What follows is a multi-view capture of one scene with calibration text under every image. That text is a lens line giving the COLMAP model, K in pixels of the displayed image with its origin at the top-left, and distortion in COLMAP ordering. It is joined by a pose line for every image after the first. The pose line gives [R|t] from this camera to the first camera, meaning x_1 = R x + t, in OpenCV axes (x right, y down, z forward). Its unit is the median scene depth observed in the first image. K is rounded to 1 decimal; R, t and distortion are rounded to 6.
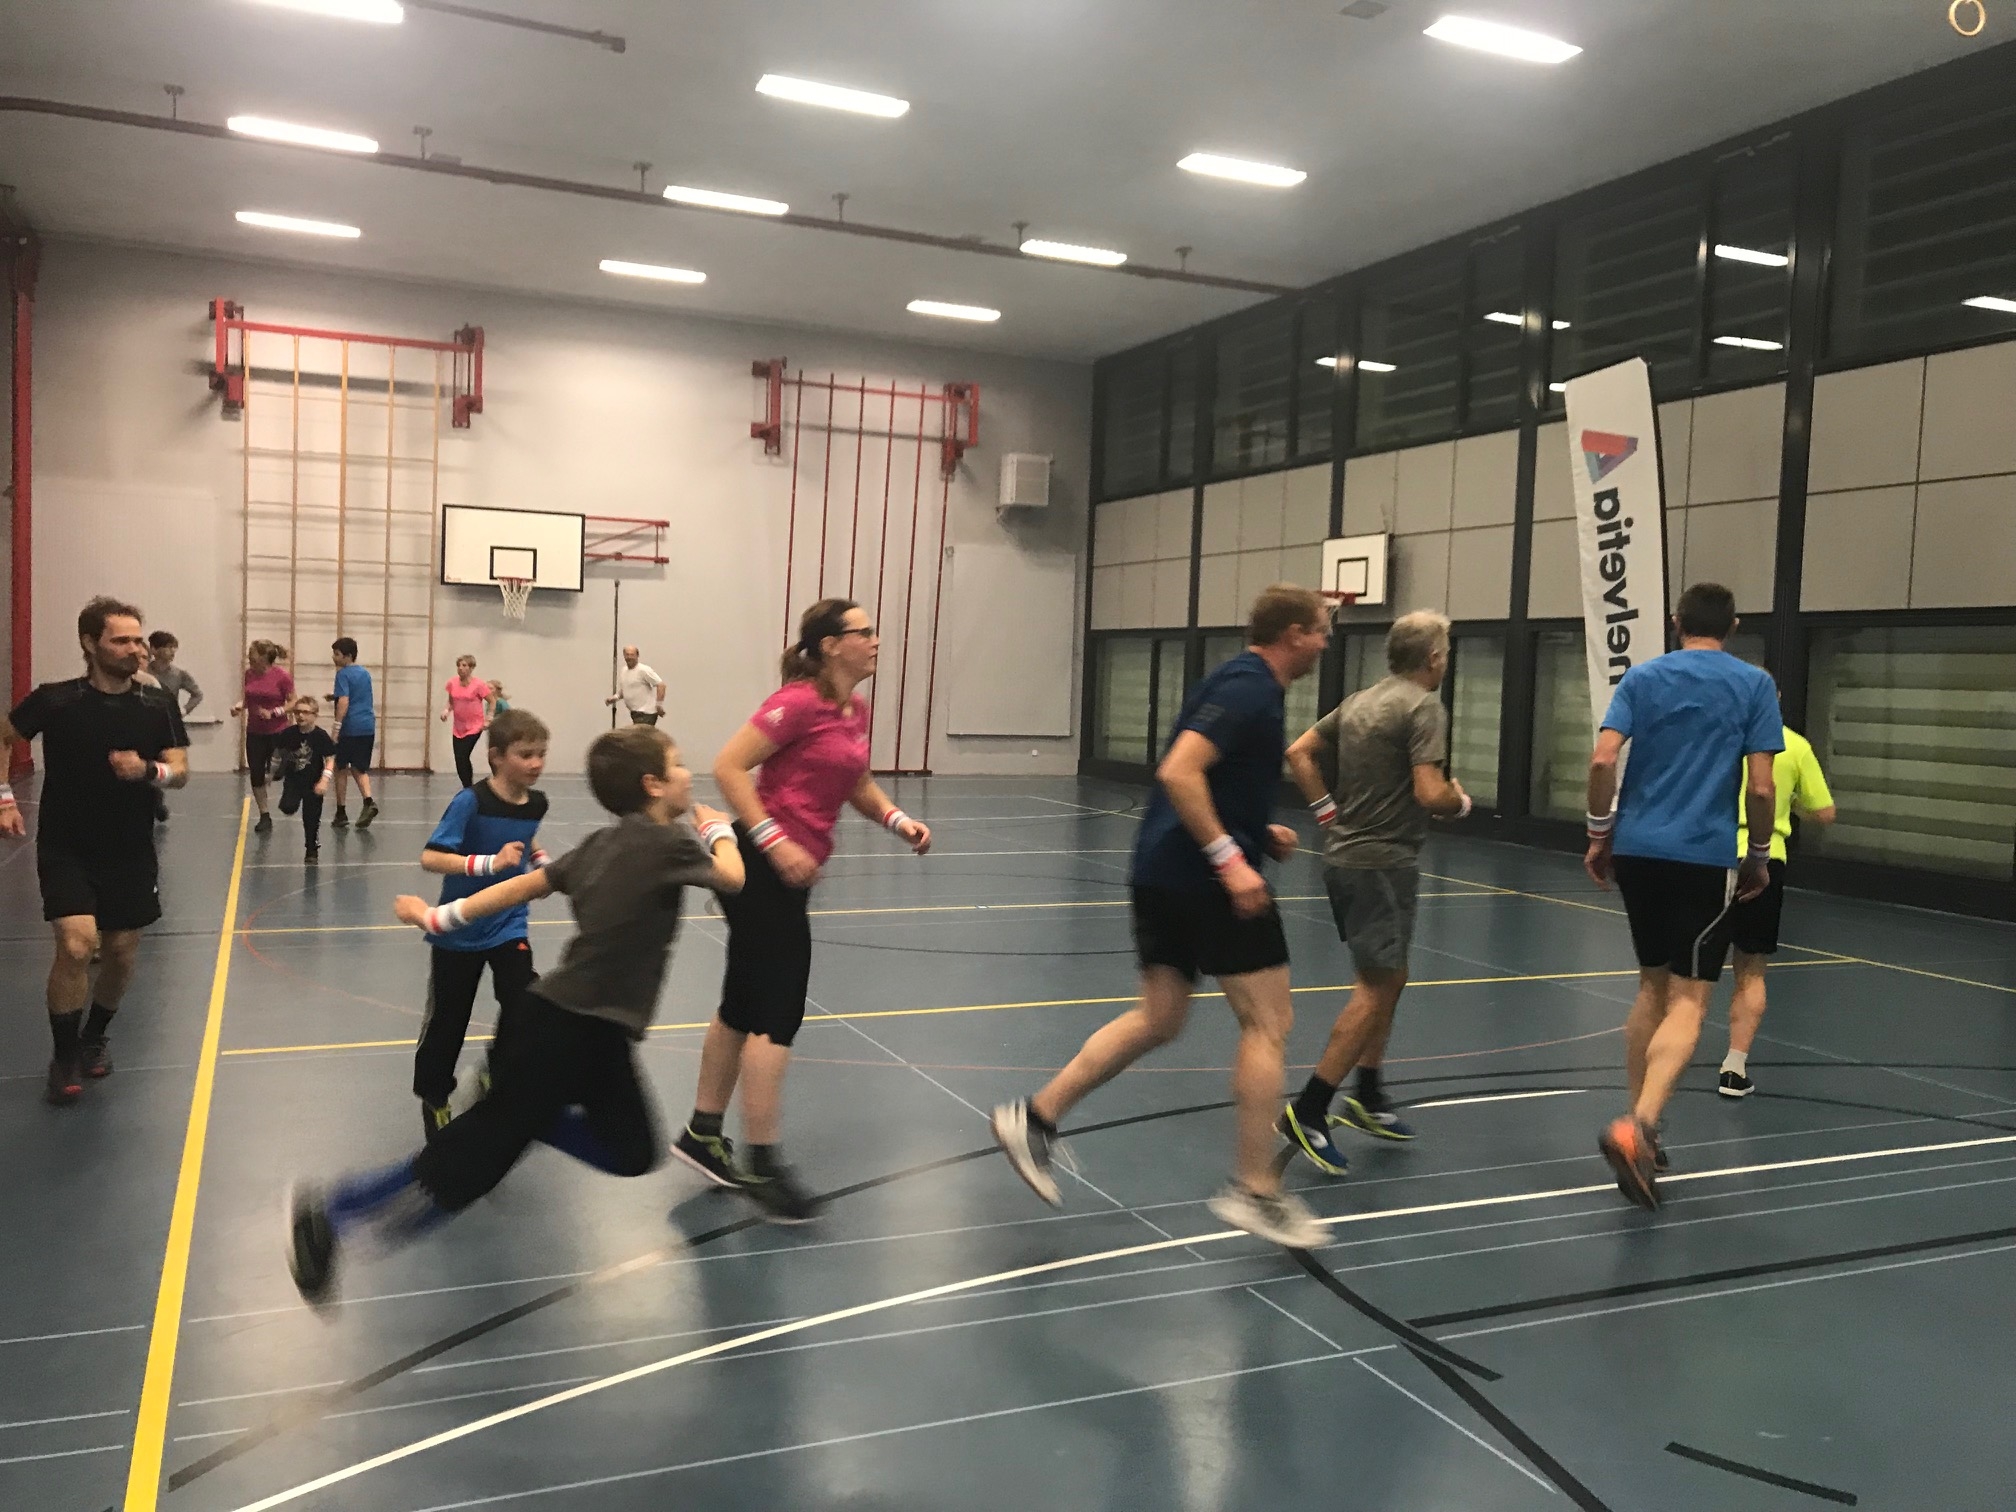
lens RADIAL K [[1633.2, 0, 1012.8], [0, 1633.2, 754.3], [0, 0, 1]] dist [0.026027, -0.020755]
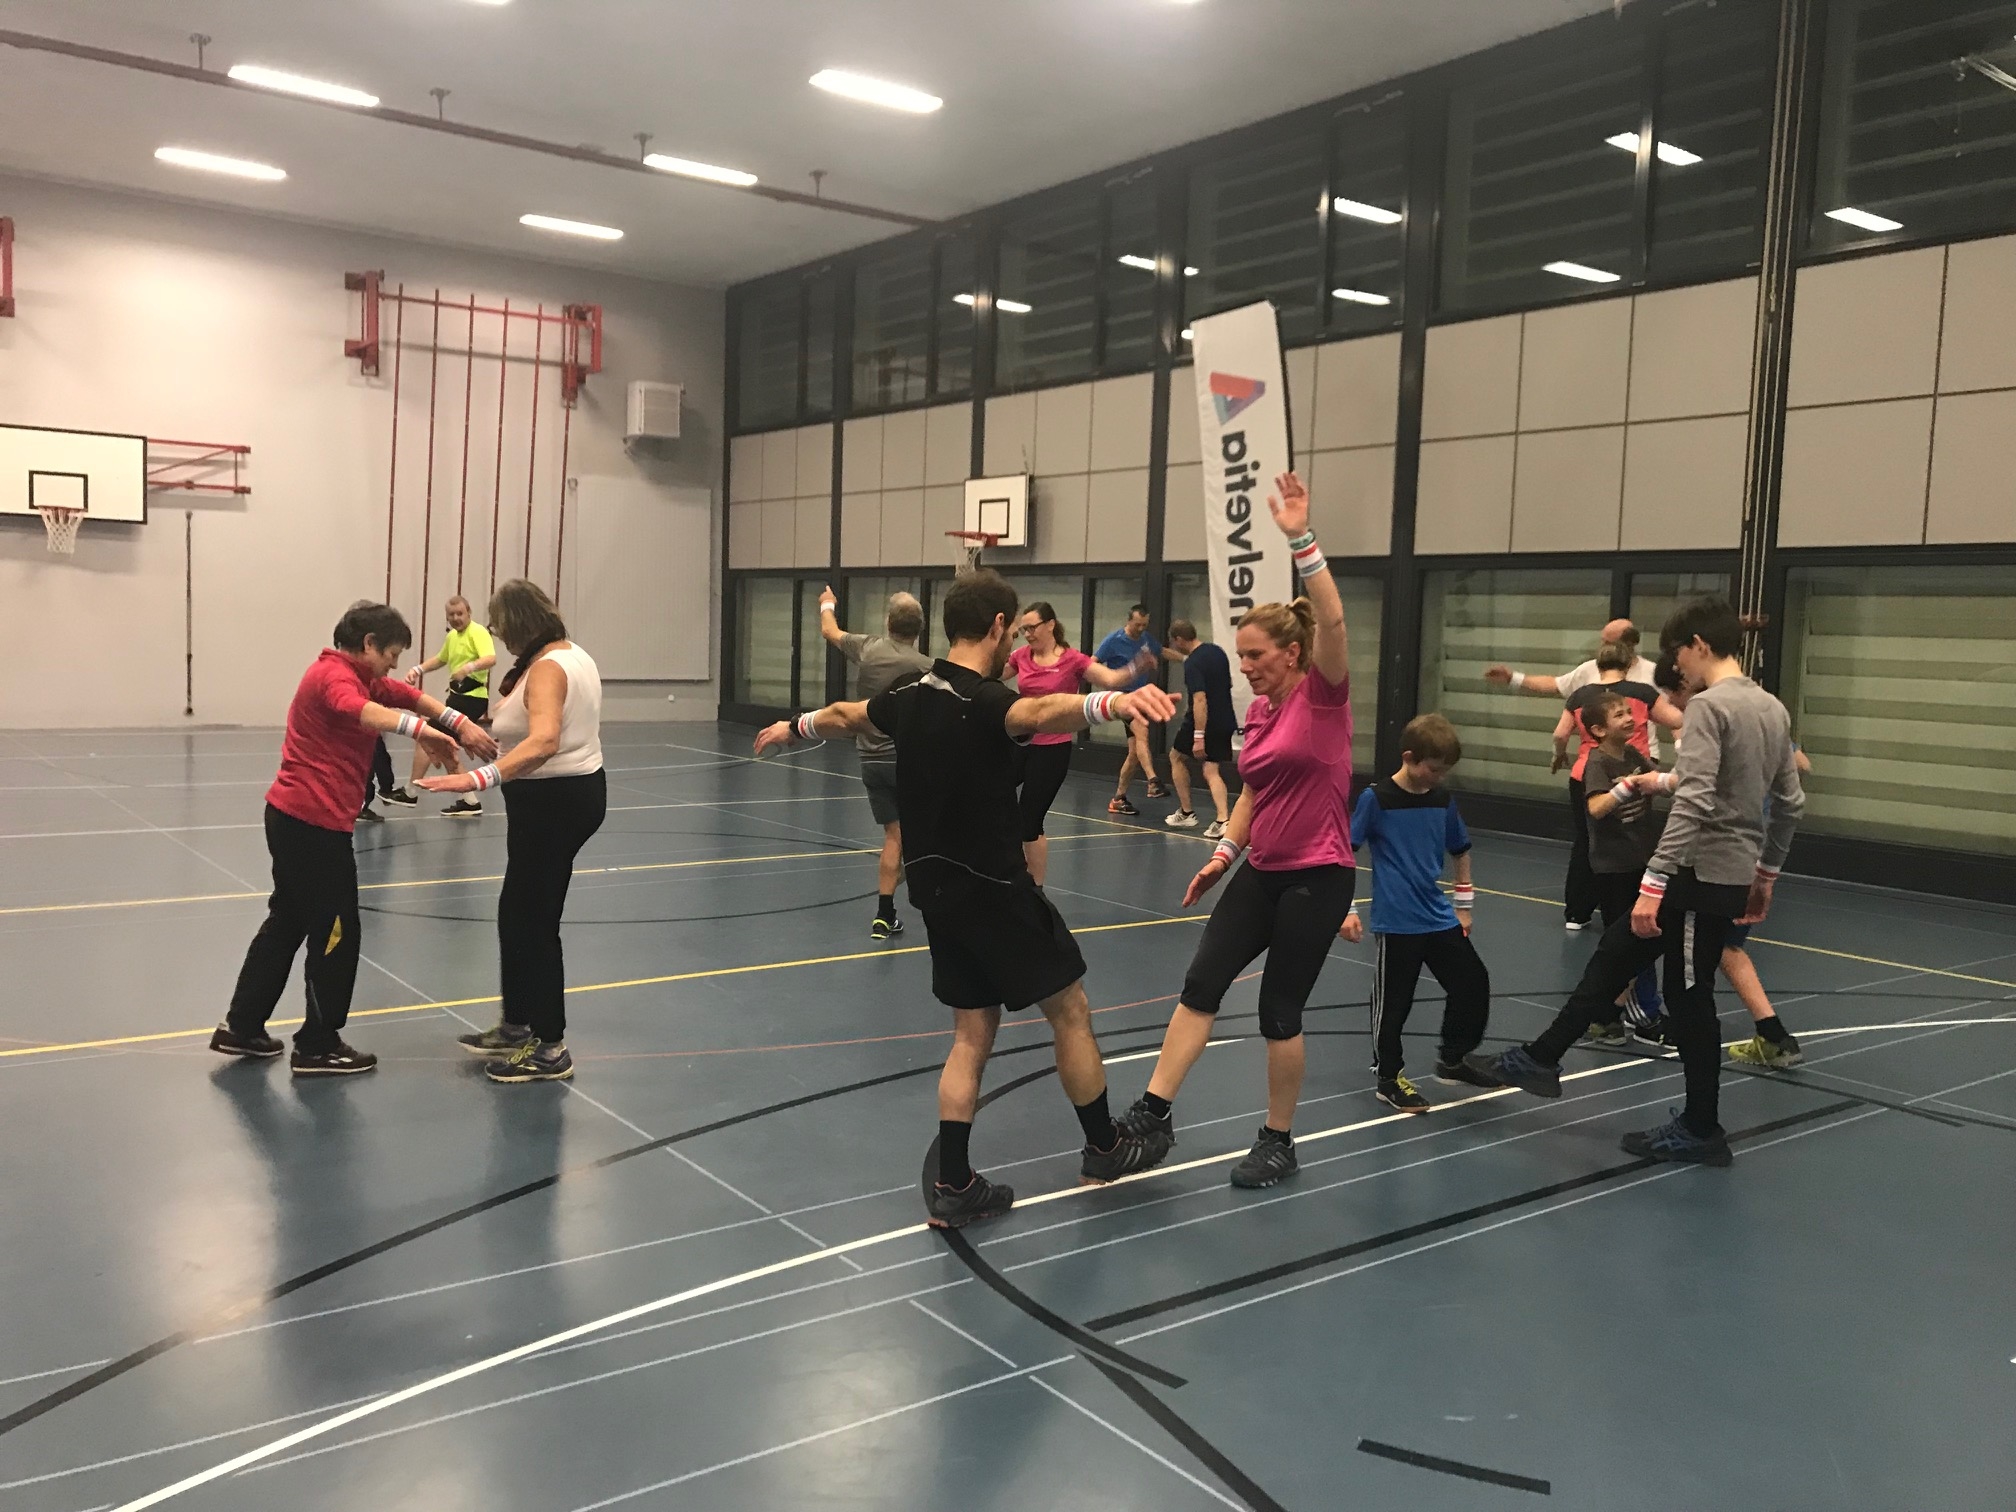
lens RADIAL K [[1633.2, 0, 1018.6], [0, 1633.2, 745.5], [0, 0, 1]] dist [0.026027, -0.020755]
pose [[0.975558, -0.019714, 0.218858, 0.001902], [0.012928, 0.999392, 0.032396, -0.001767], [-0.219363, -0.028775, 0.975219, 0.023047]]
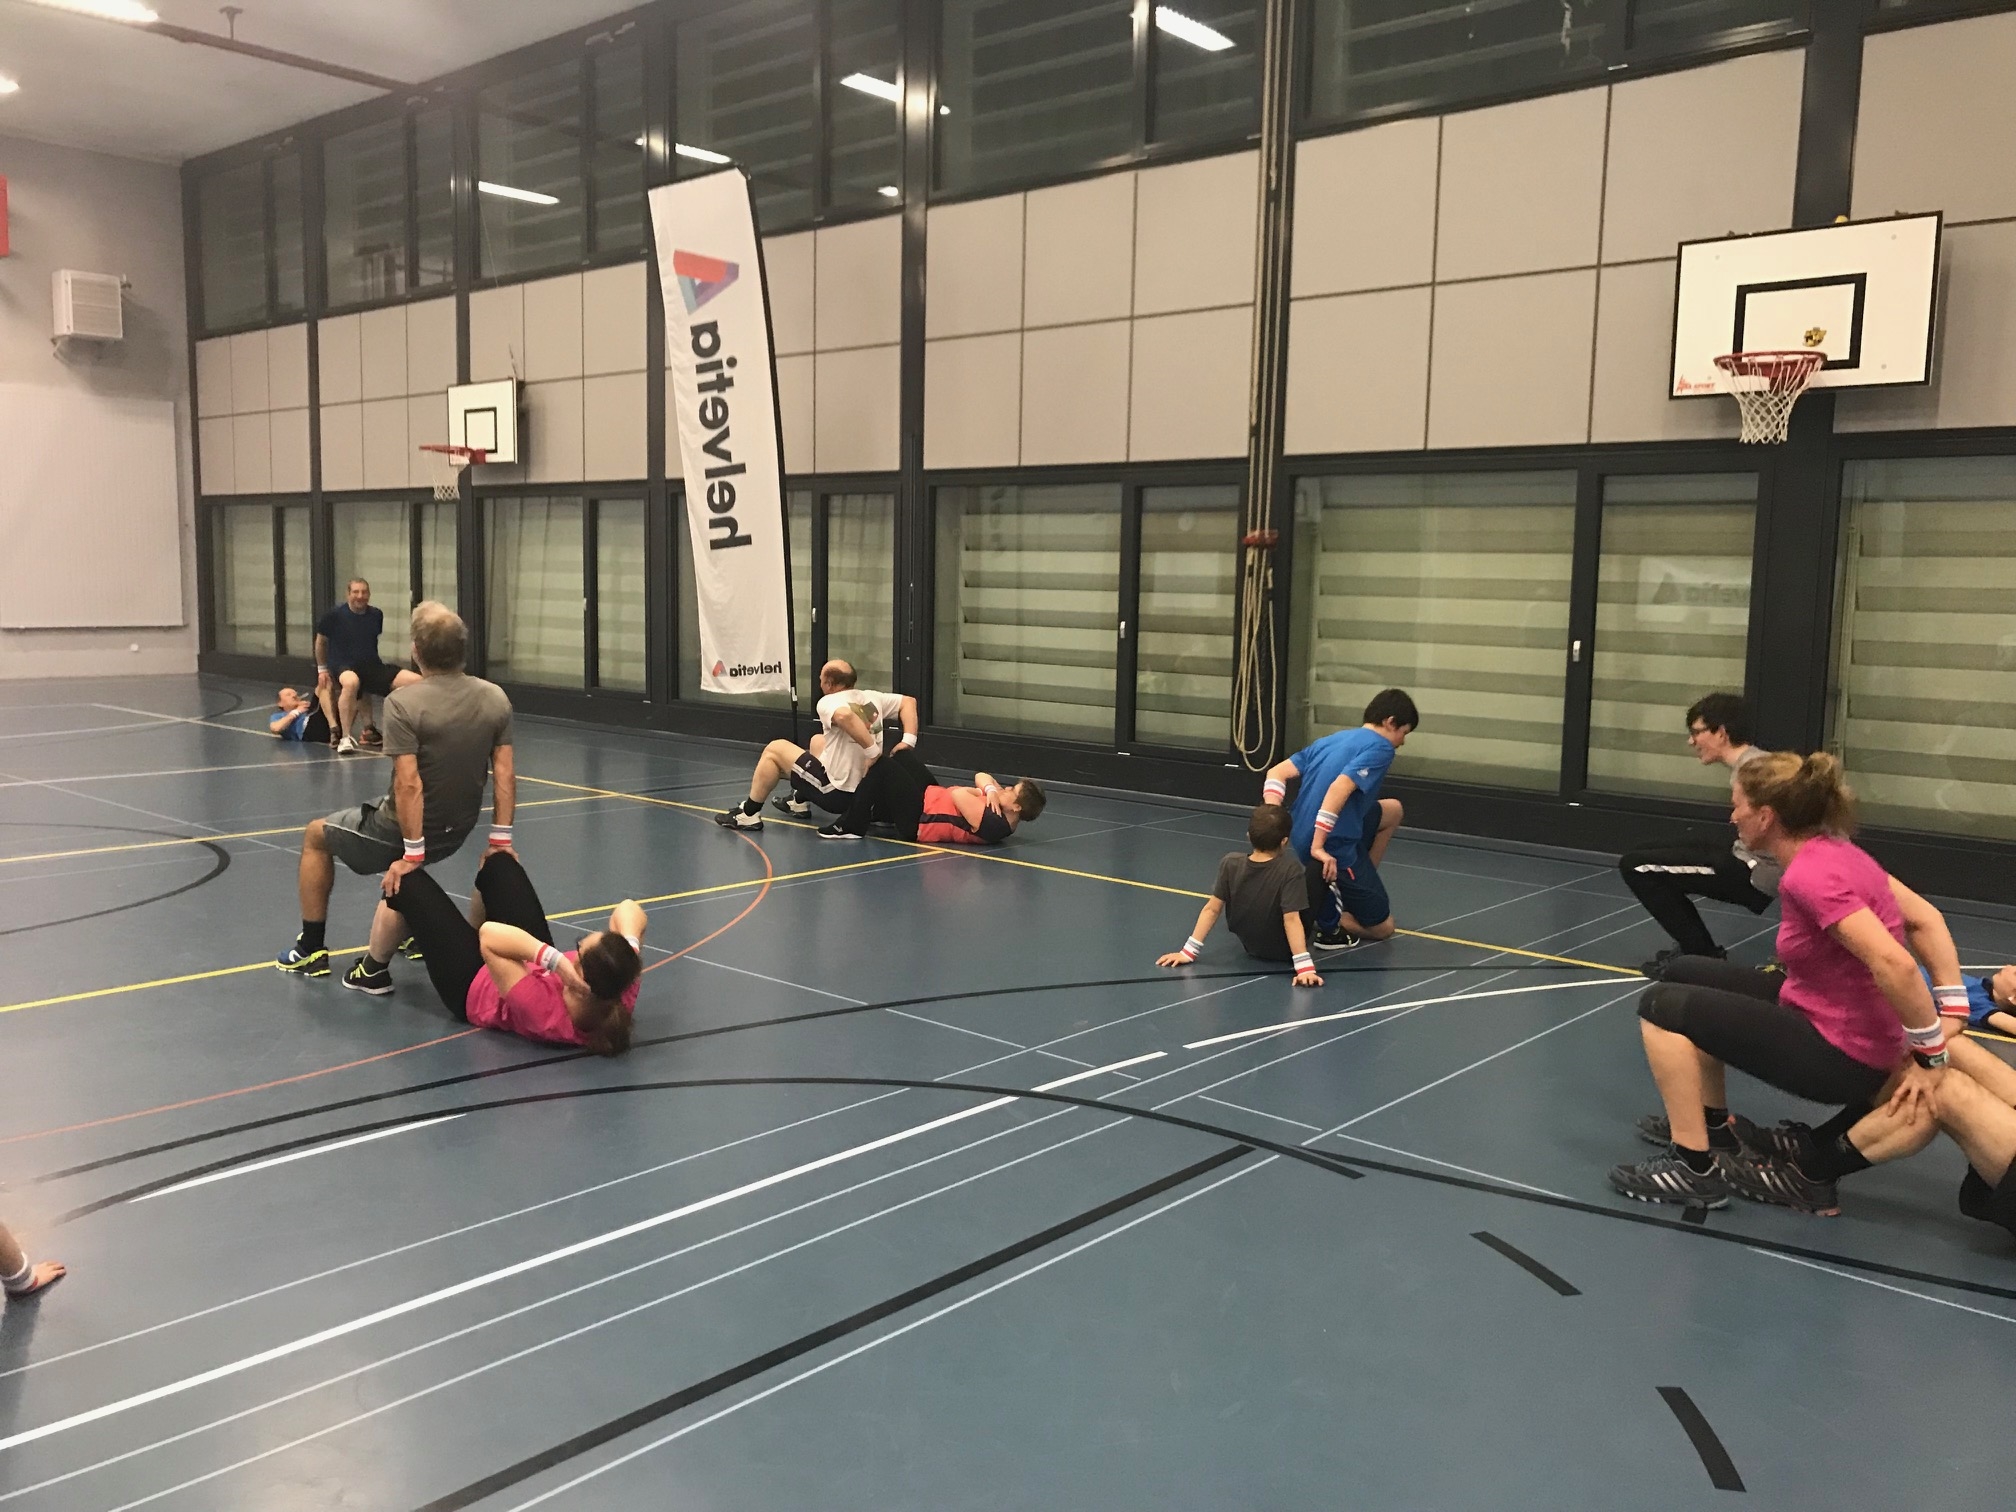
lens RADIAL K [[1633.2, 0, 1017.2], [0, 1633.2, 744.5], [0, 0, 1]] dist [0.026027, -0.020755]
pose [[0.909113, -0.058189, 0.412466, 0.090274], [0.030976, 0.996897, 0.072365, 0.002084], [-0.415397, -0.053011, 0.908094, 0.085917]]
